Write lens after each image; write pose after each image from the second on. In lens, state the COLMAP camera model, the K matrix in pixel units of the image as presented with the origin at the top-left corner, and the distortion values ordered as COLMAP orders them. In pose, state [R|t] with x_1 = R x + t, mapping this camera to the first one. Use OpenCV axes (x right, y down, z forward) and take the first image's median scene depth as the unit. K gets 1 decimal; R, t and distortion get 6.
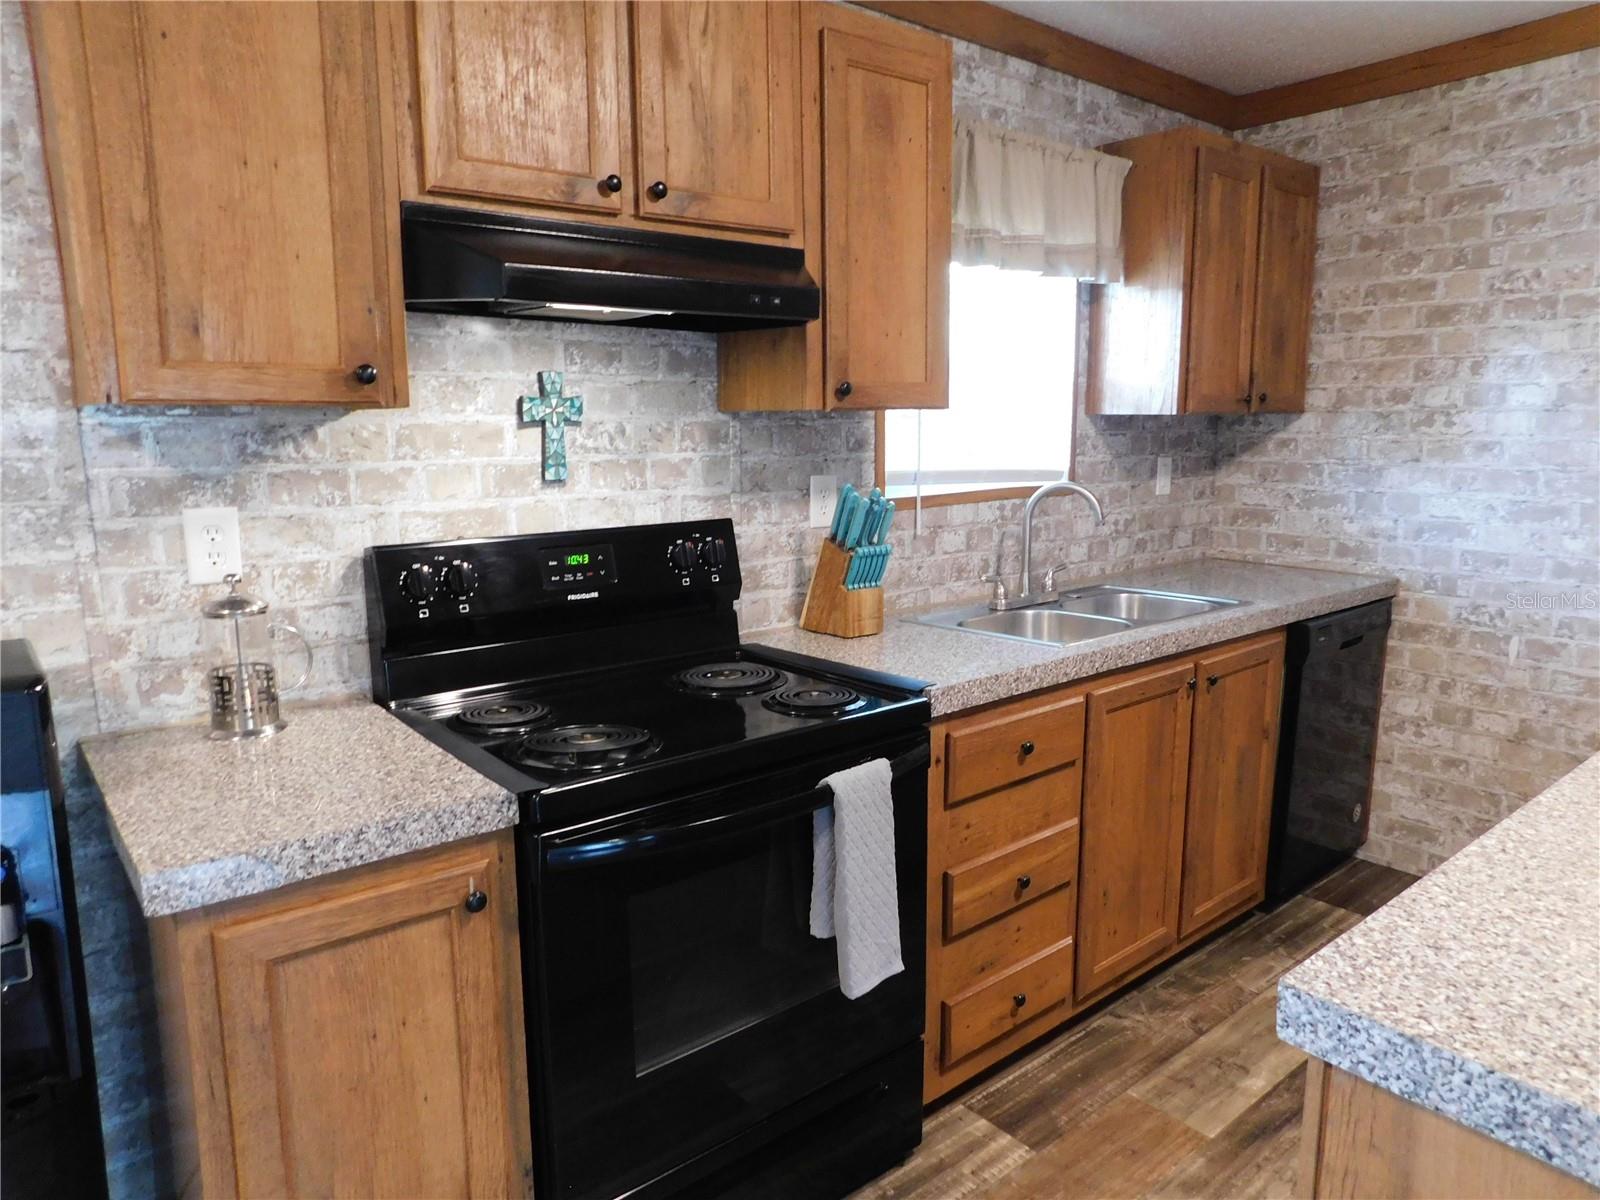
lens RADIAL K [[1052.5, 0, 801.4], [0, 1052.5, 589.4], [0, 0, 1]] dist [-0.059717, 0.044923]
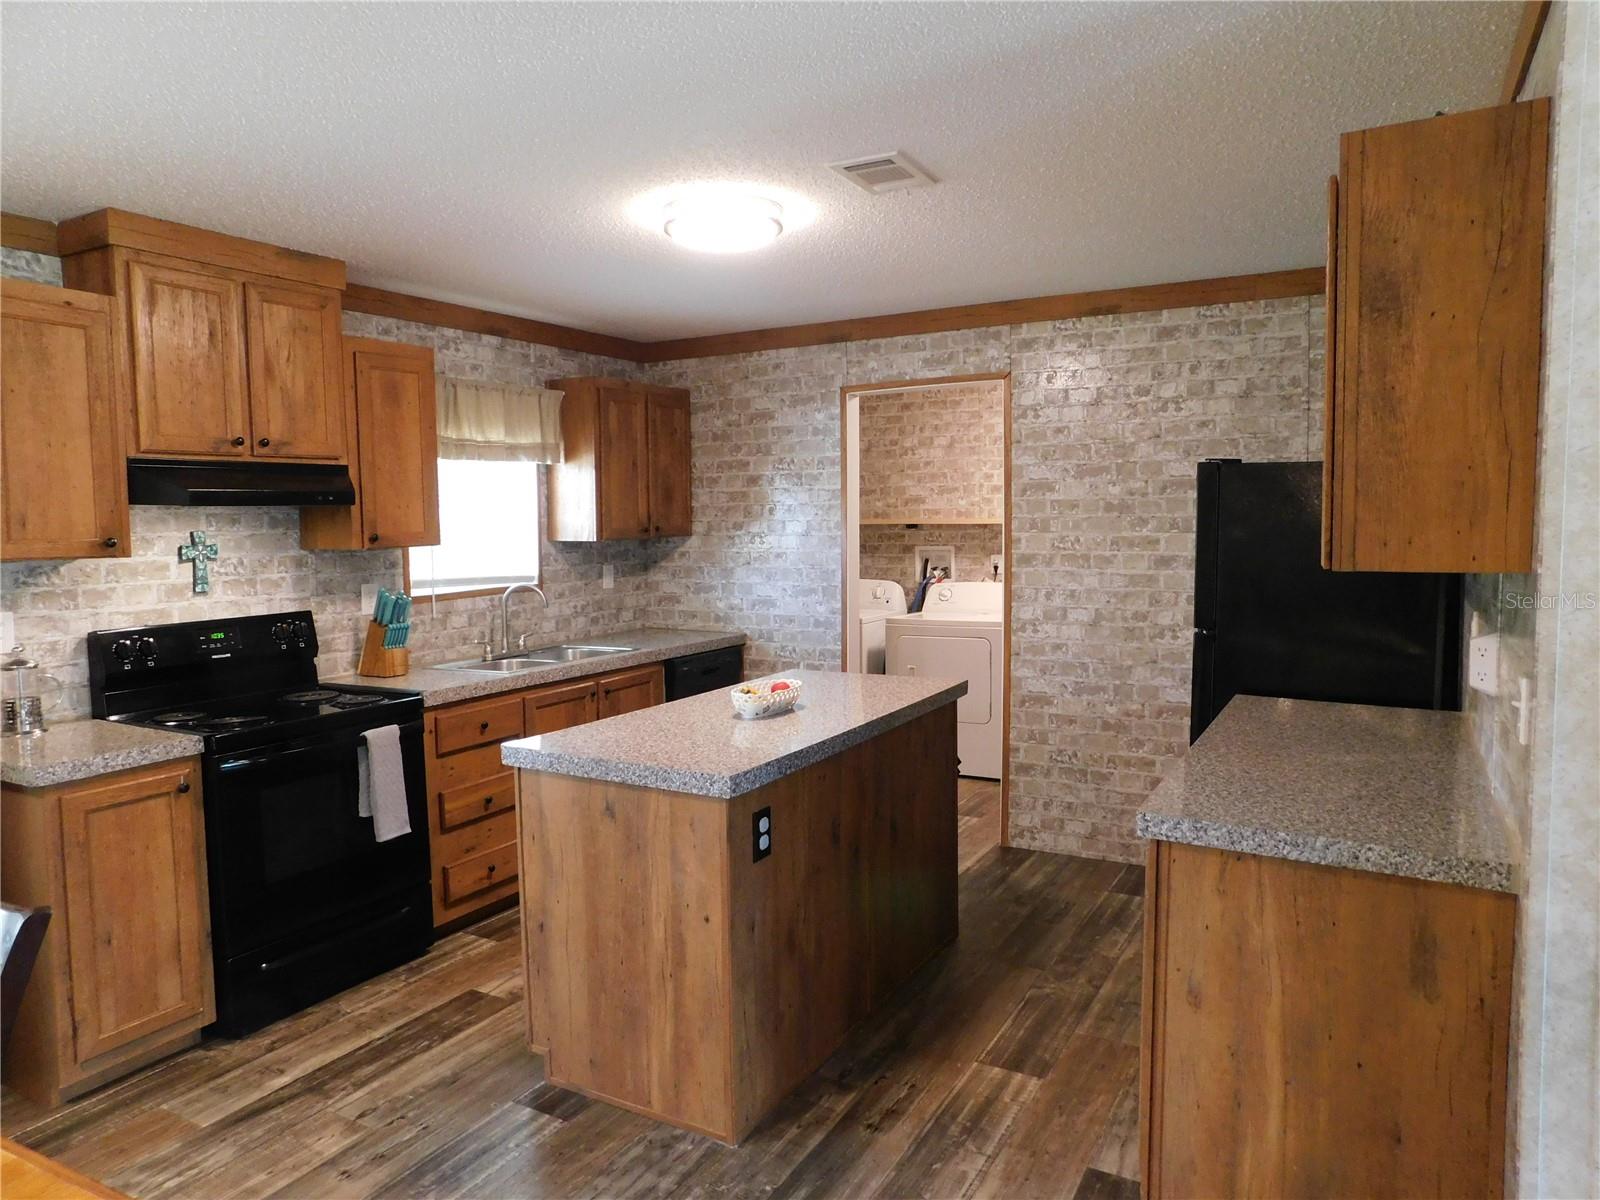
lens RADIAL K [[1052.5, 0, 803.7], [0, 1052.5, 597.2], [0, 0, 1]] dist [-0.059717, 0.044923]
pose [[0.932981, -0.033140, 0.358396, 0.083229], [0.063297, 0.995340, -0.072739, 0.093613], [-0.354316, 0.090549, 0.930732, -0.958765]]
